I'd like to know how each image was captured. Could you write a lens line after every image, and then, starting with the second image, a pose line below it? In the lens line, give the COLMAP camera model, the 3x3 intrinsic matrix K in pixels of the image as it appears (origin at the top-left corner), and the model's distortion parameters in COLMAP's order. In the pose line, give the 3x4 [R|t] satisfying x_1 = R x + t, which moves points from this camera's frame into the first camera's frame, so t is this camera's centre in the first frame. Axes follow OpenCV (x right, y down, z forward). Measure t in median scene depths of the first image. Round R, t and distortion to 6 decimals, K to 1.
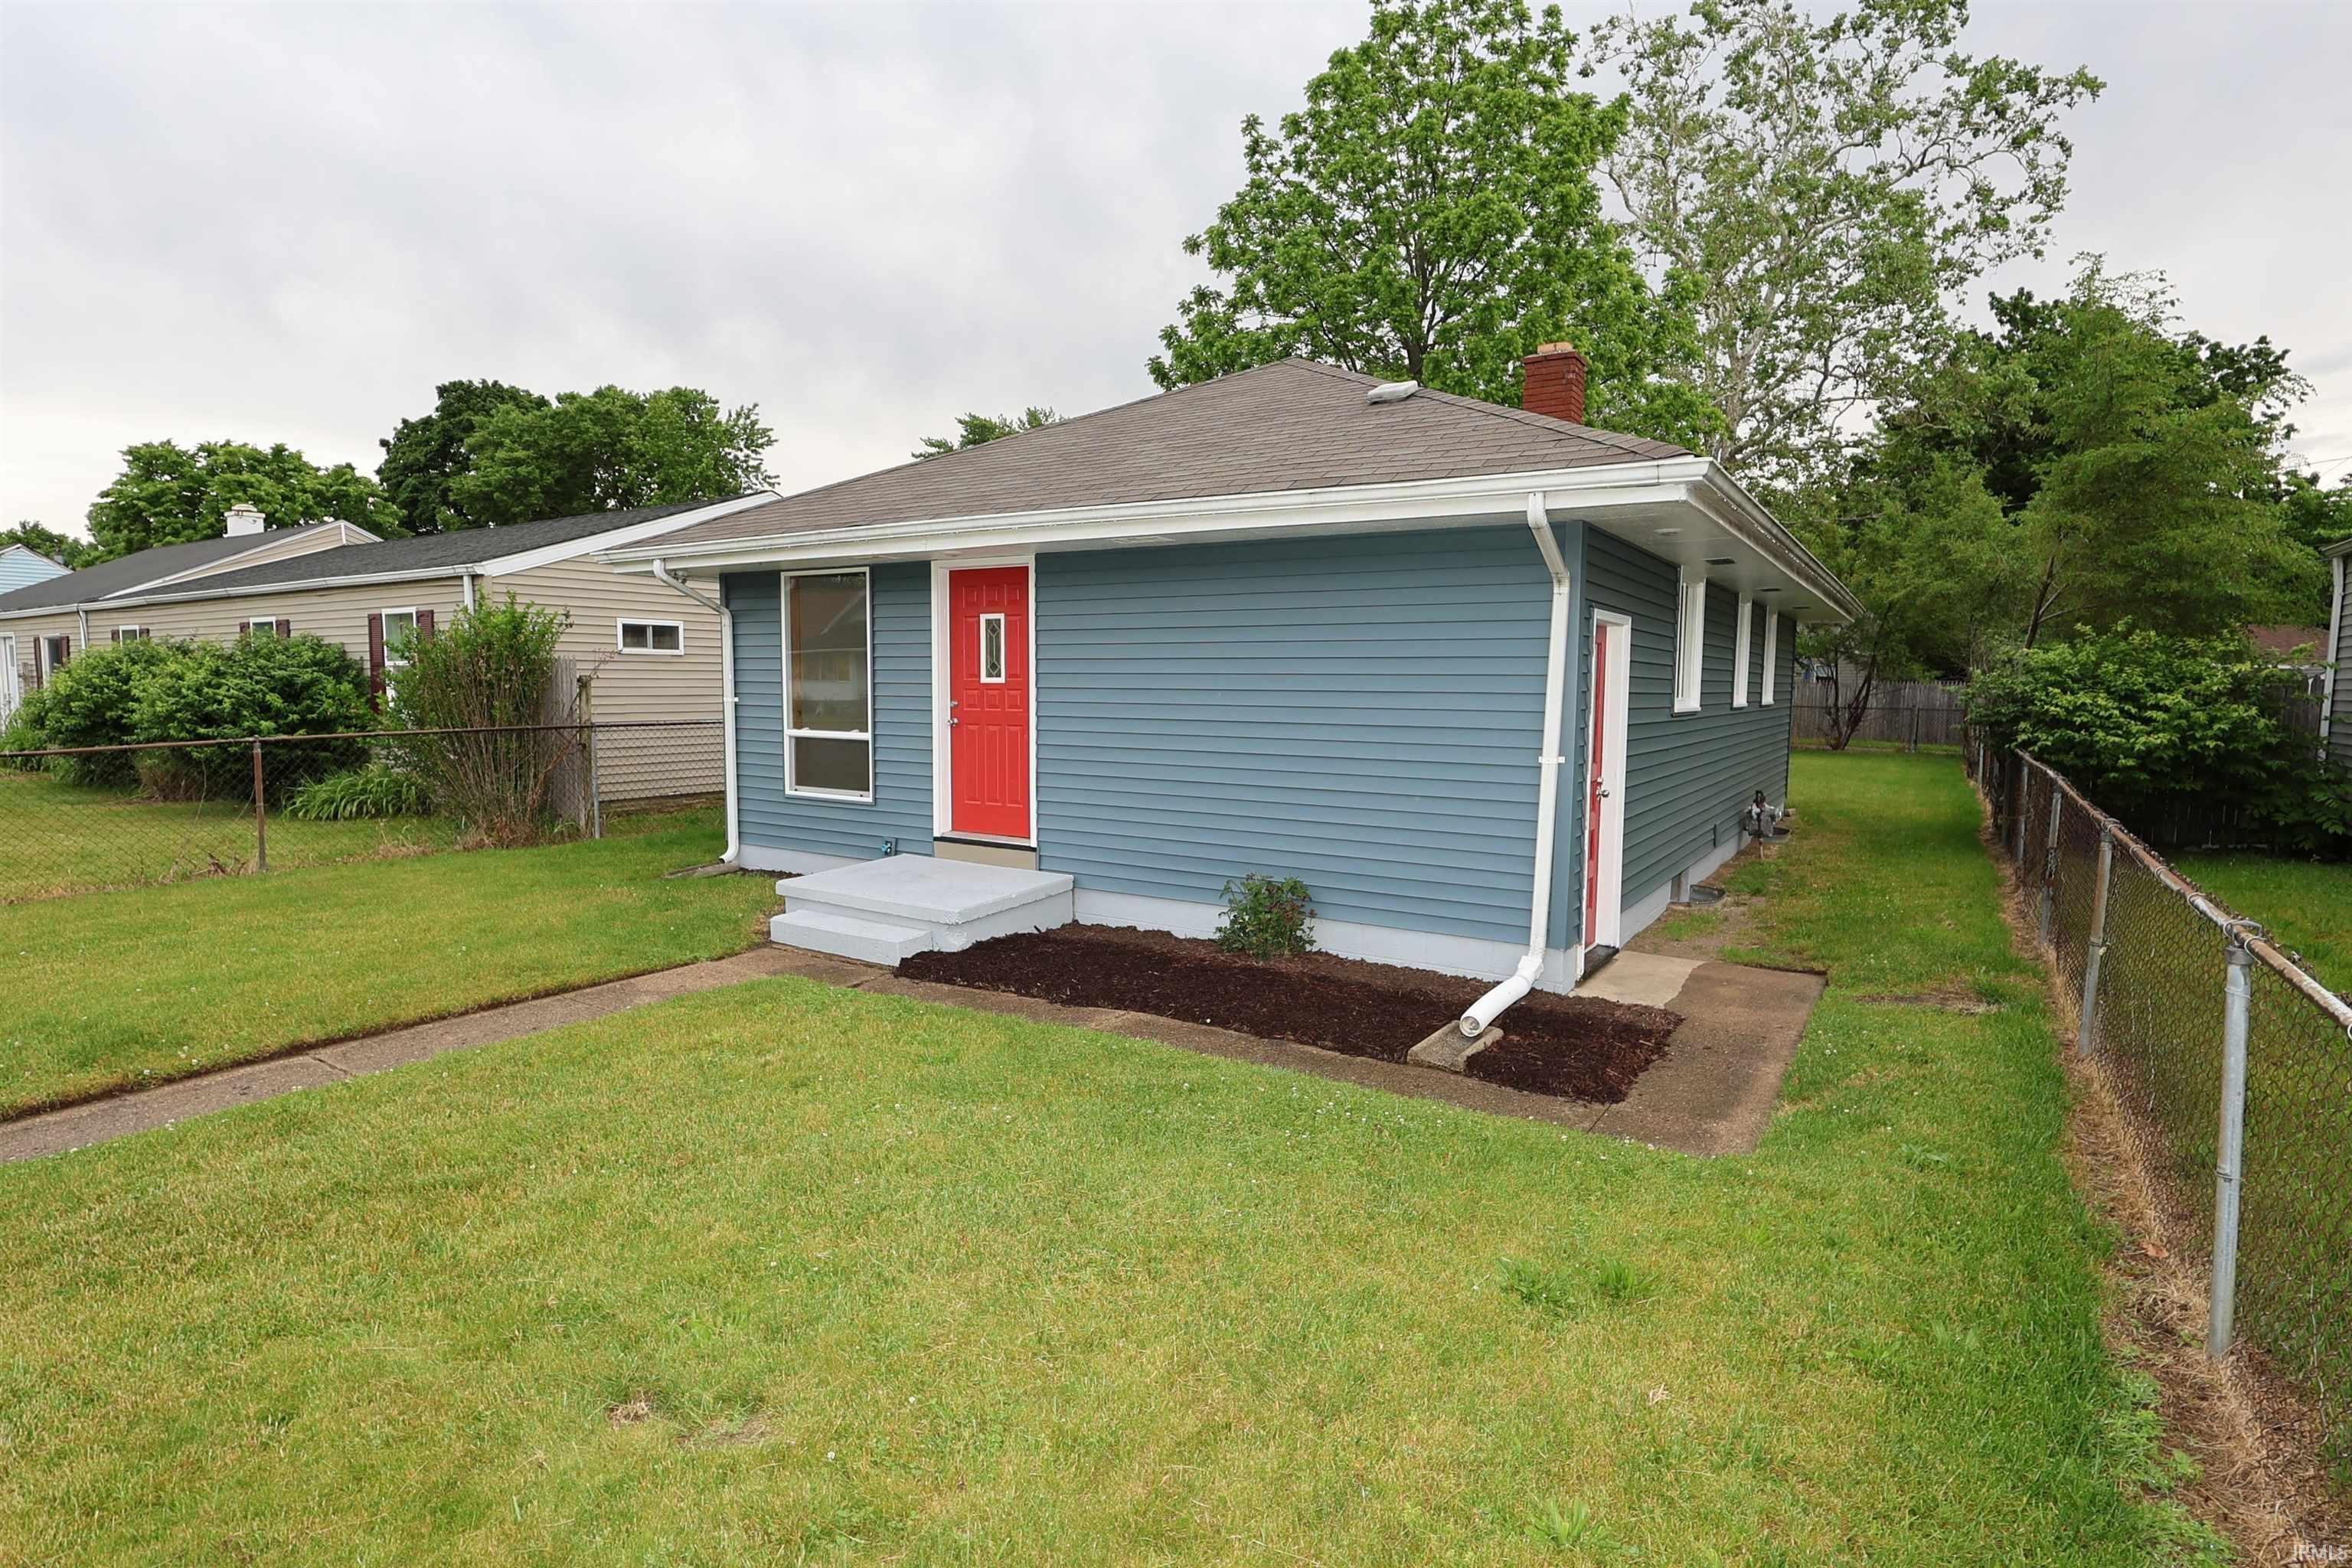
lens RADIAL K [[1194.1, 0, 1177.0], [0, 1194.1, 804.8], [0, 0, 1]] dist [-0.007596, 0.005266]
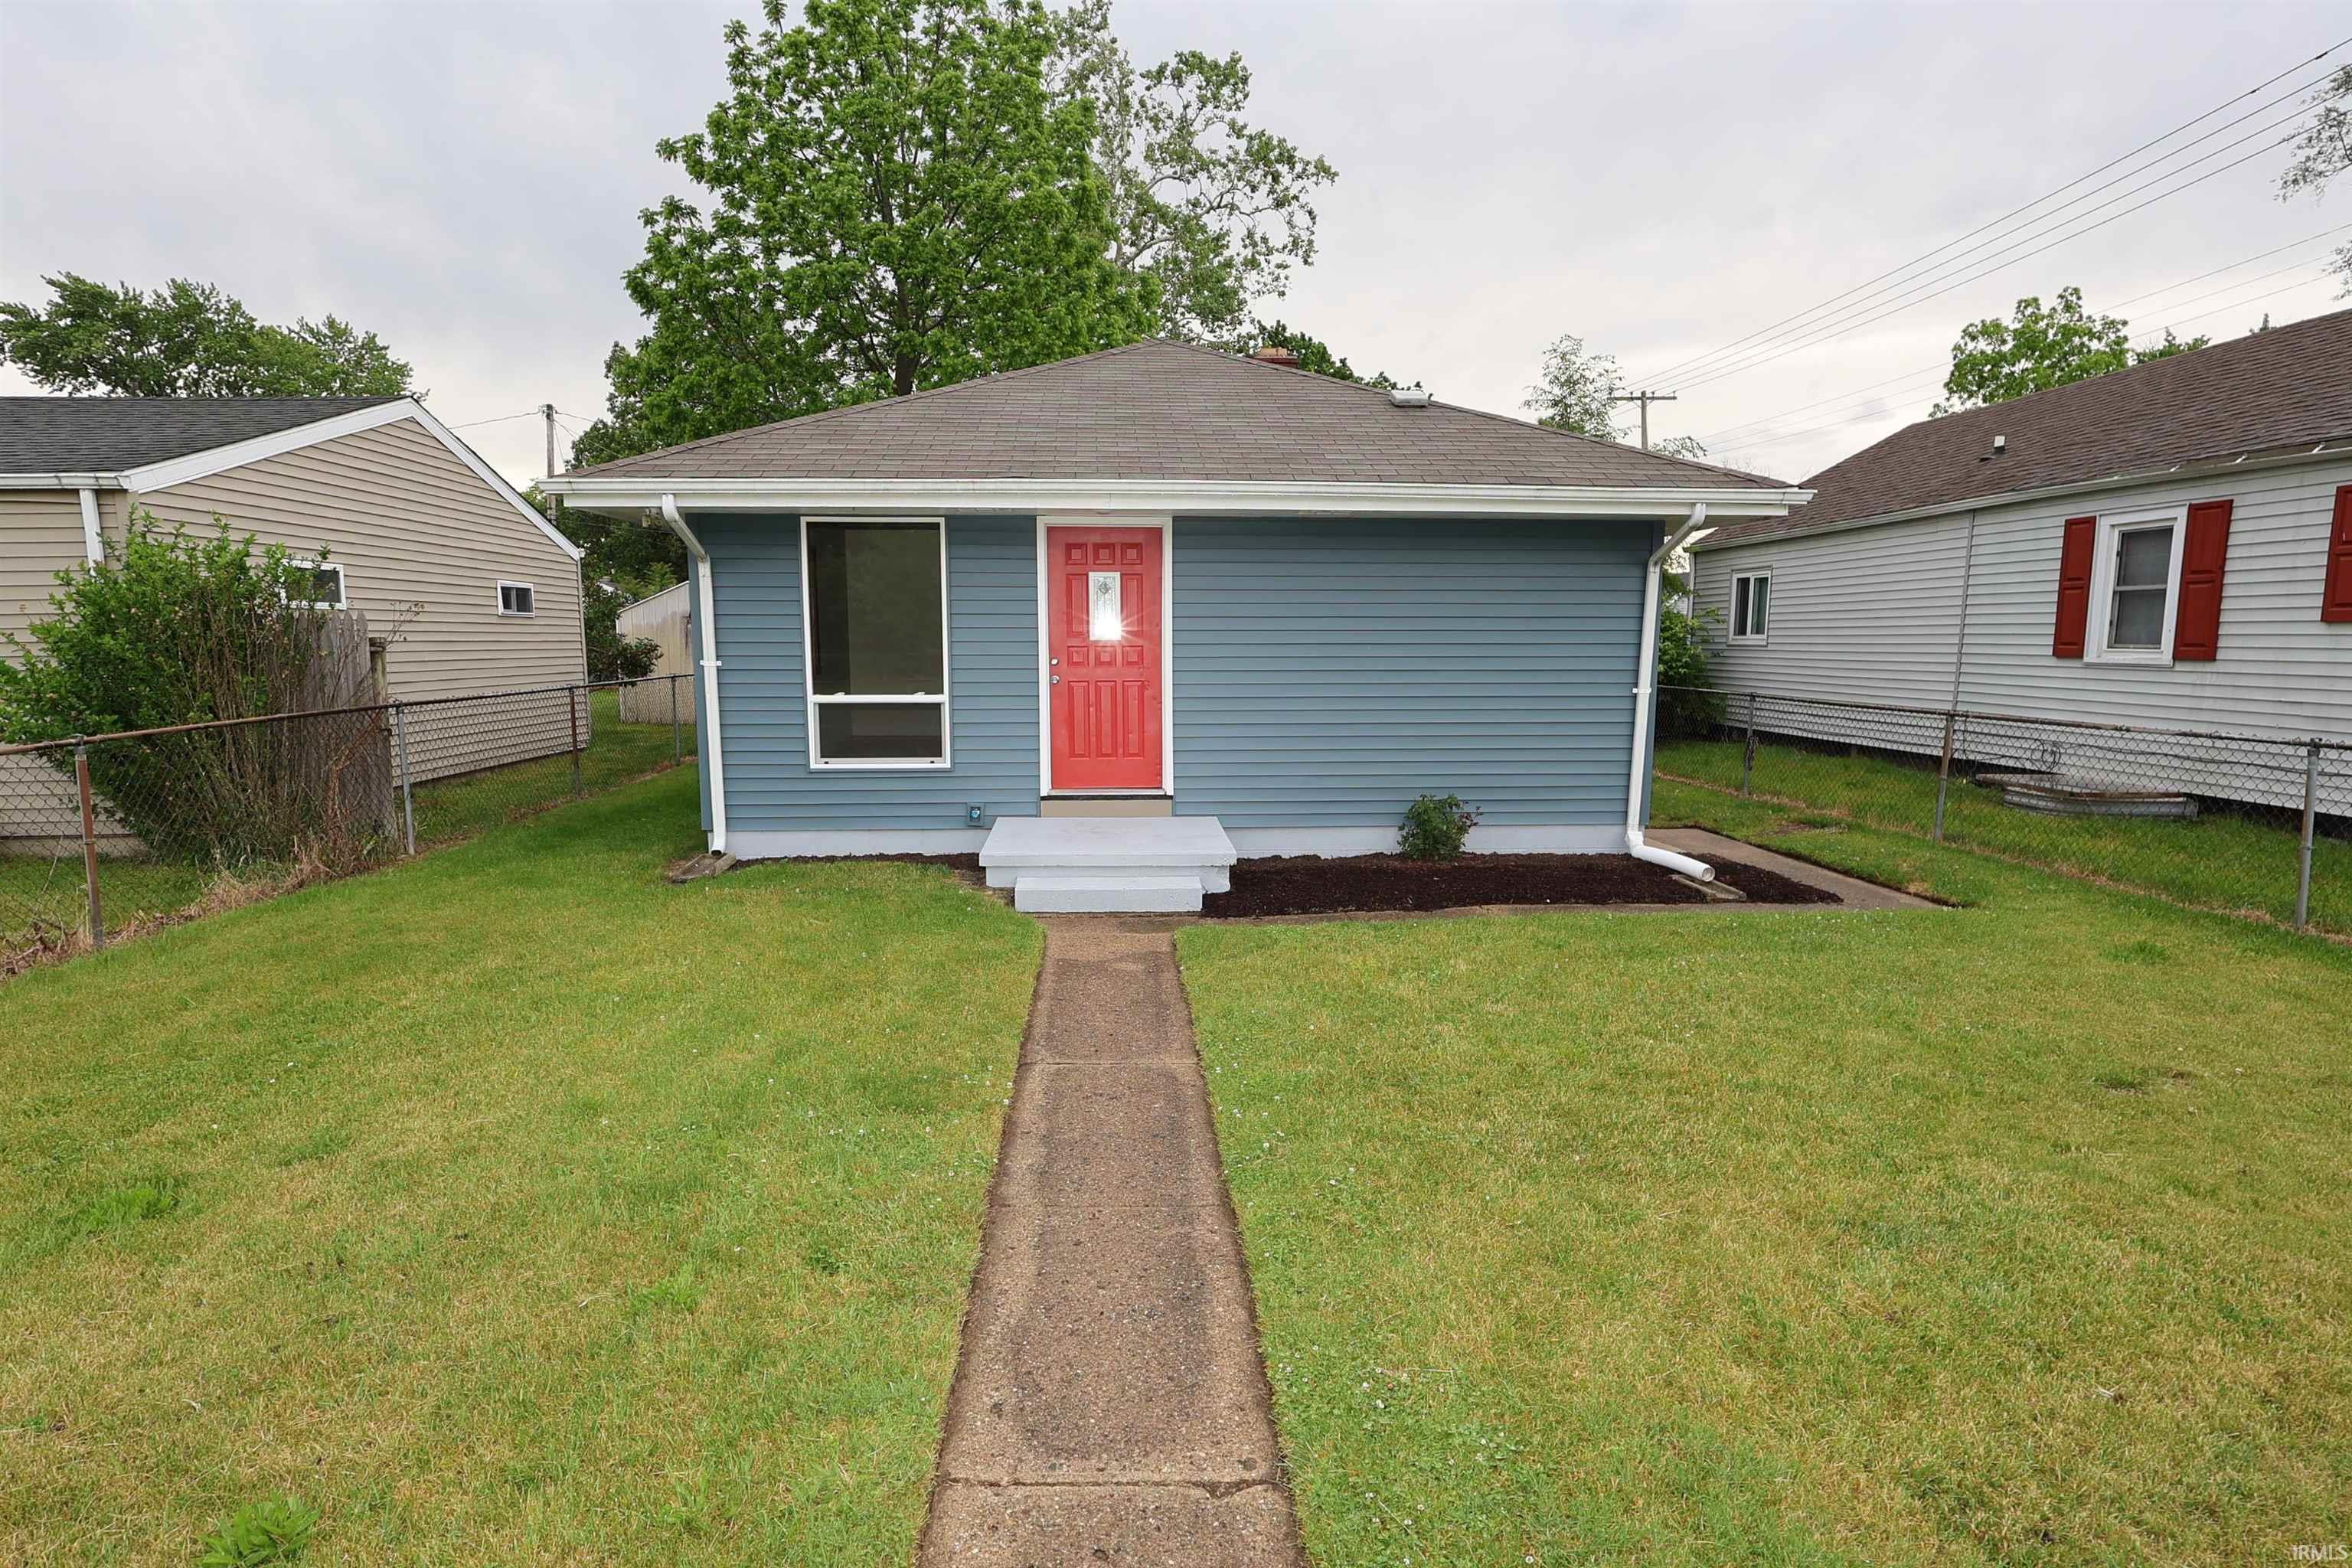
lens RADIAL K [[1194.1, 0, 1172.3], [0, 1194.1, 808.8], [0, 0, 1]] dist [-0.007596, 0.005266]
pose [[0.808267, -0.092814, 0.581455, -0.506964], [0.069111, 0.995627, 0.062857, -0.013314], [-0.584746, -0.010620, 0.811147, 0.095875]]
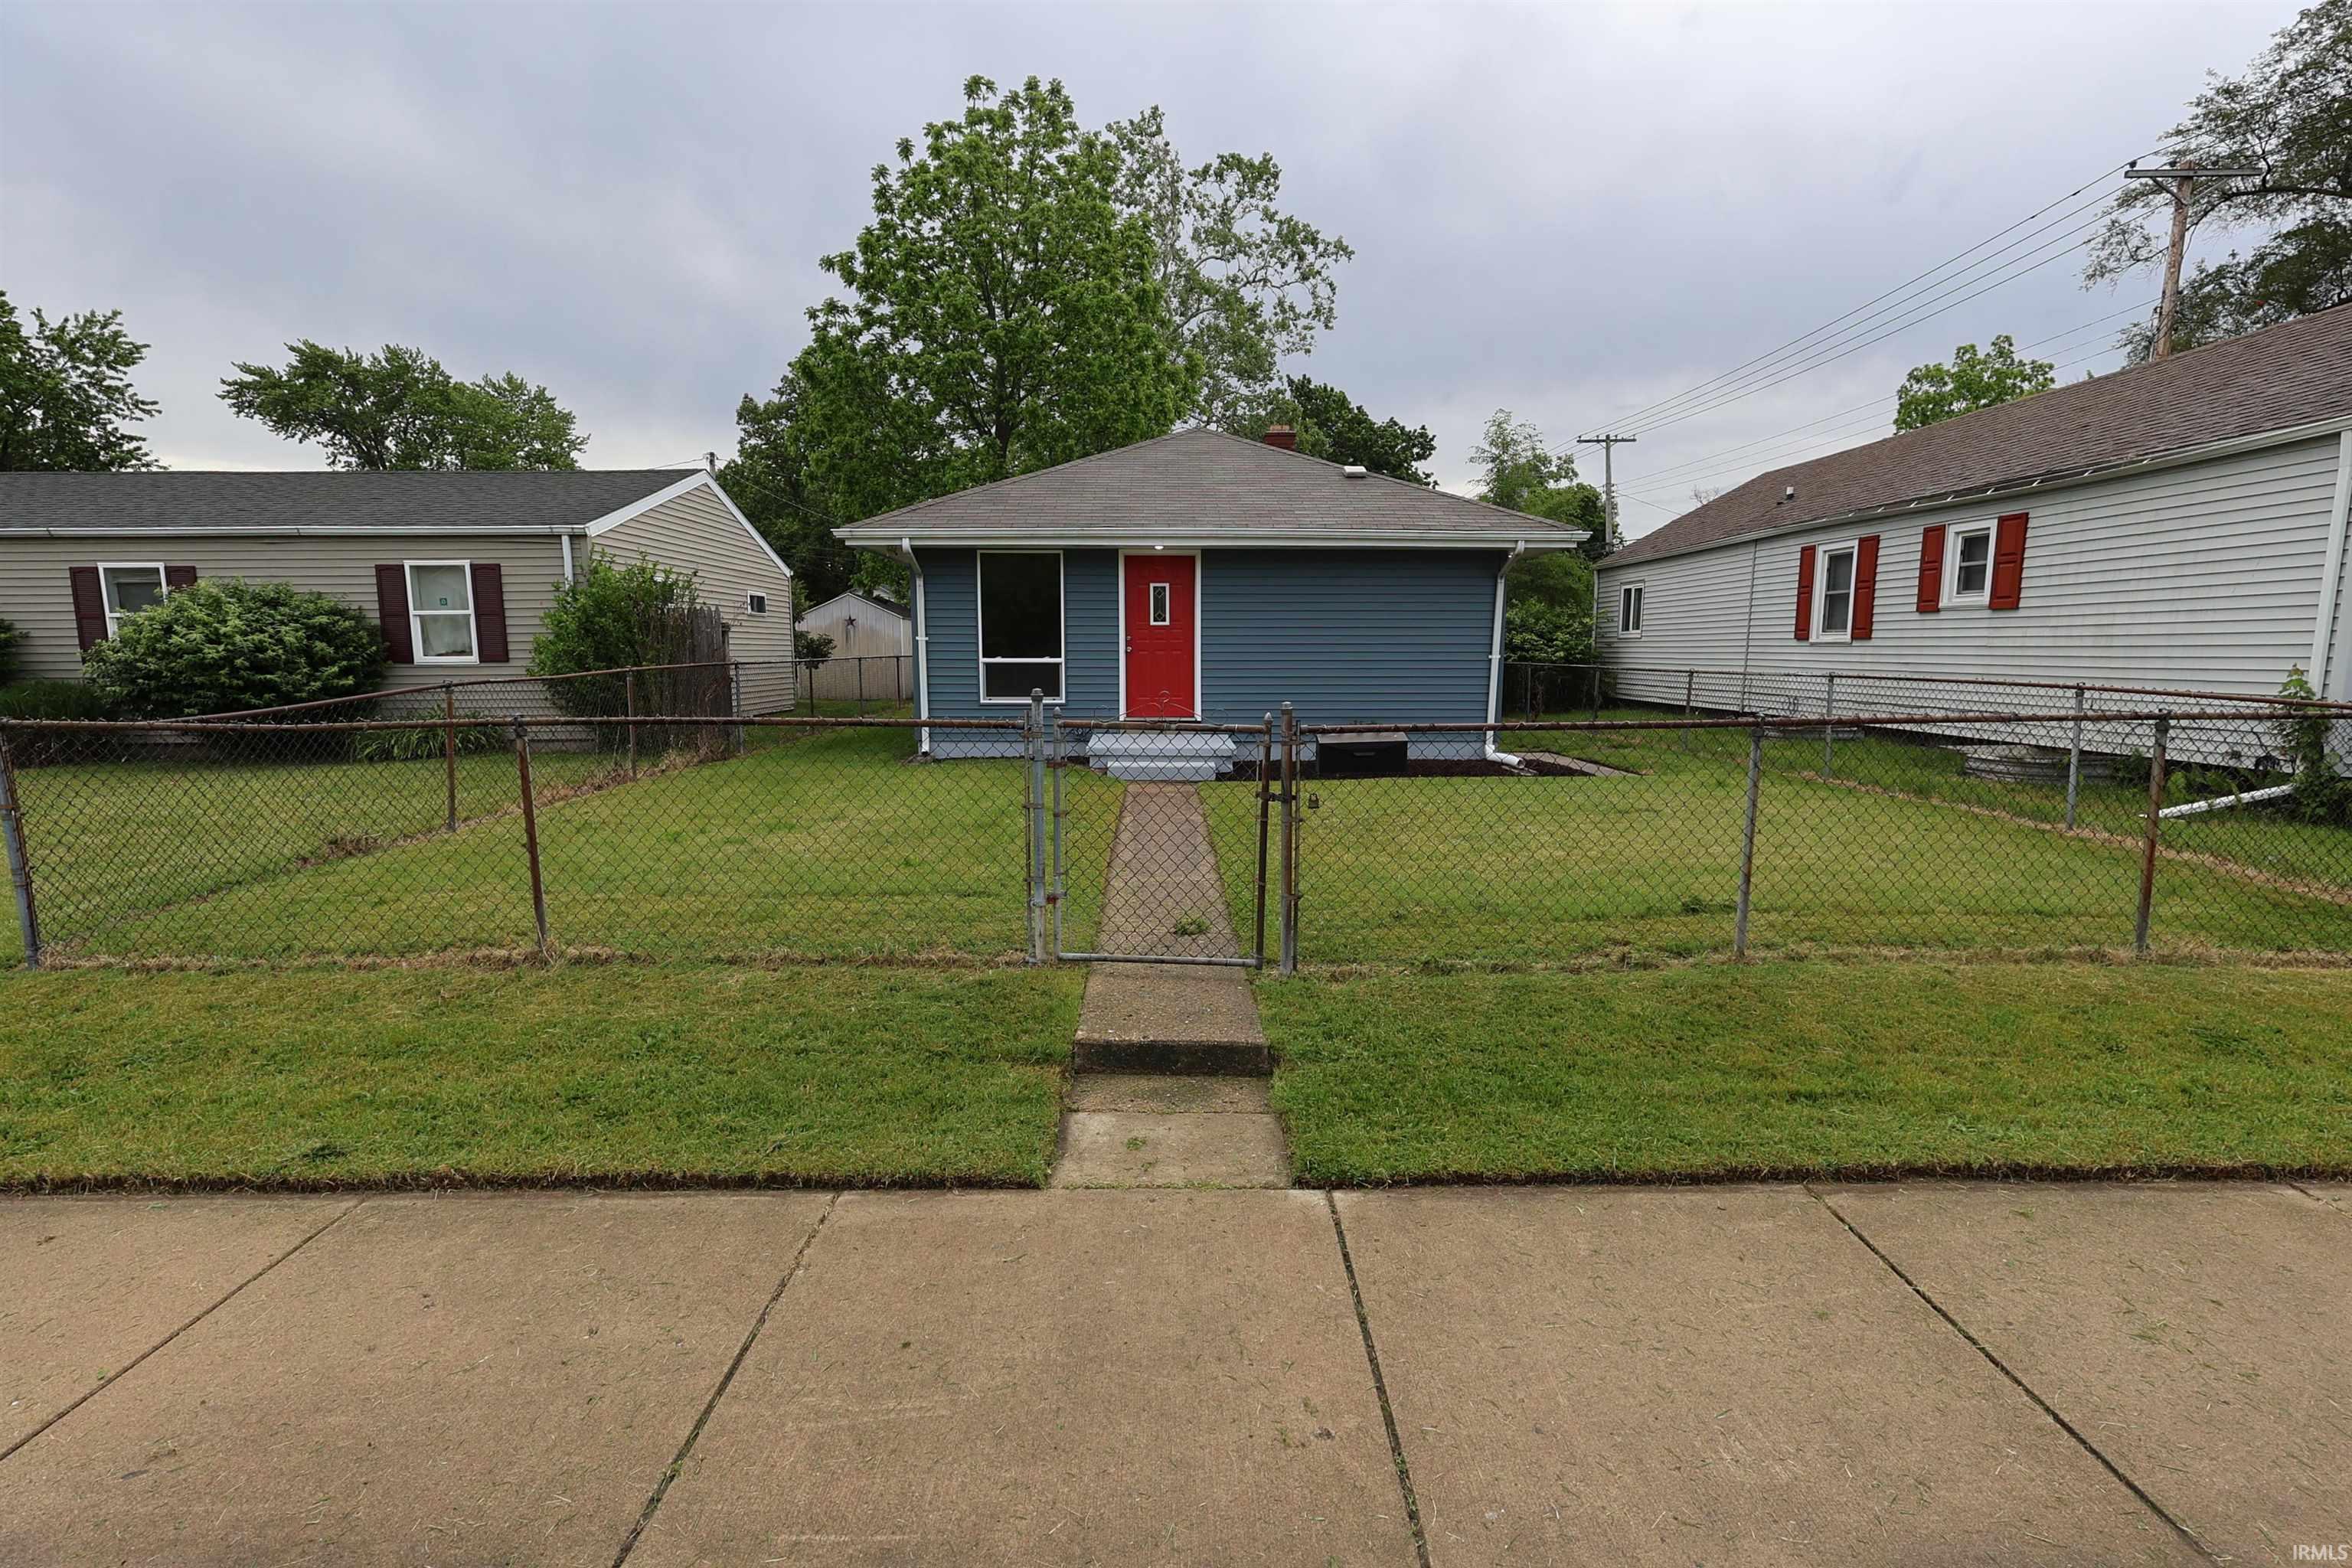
lens RADIAL K [[1085.8, 0, 1176.9], [0, 1085.8, 821.8], [0, 0, 1]] dist [-0.003794, 0.002538]
pose [[0.829550, -0.096998, 0.549944, -0.705440], [0.065779, 0.994916, 0.076259, 0.040810], [-0.554545, -0.027086, 0.831713, -0.200729]]
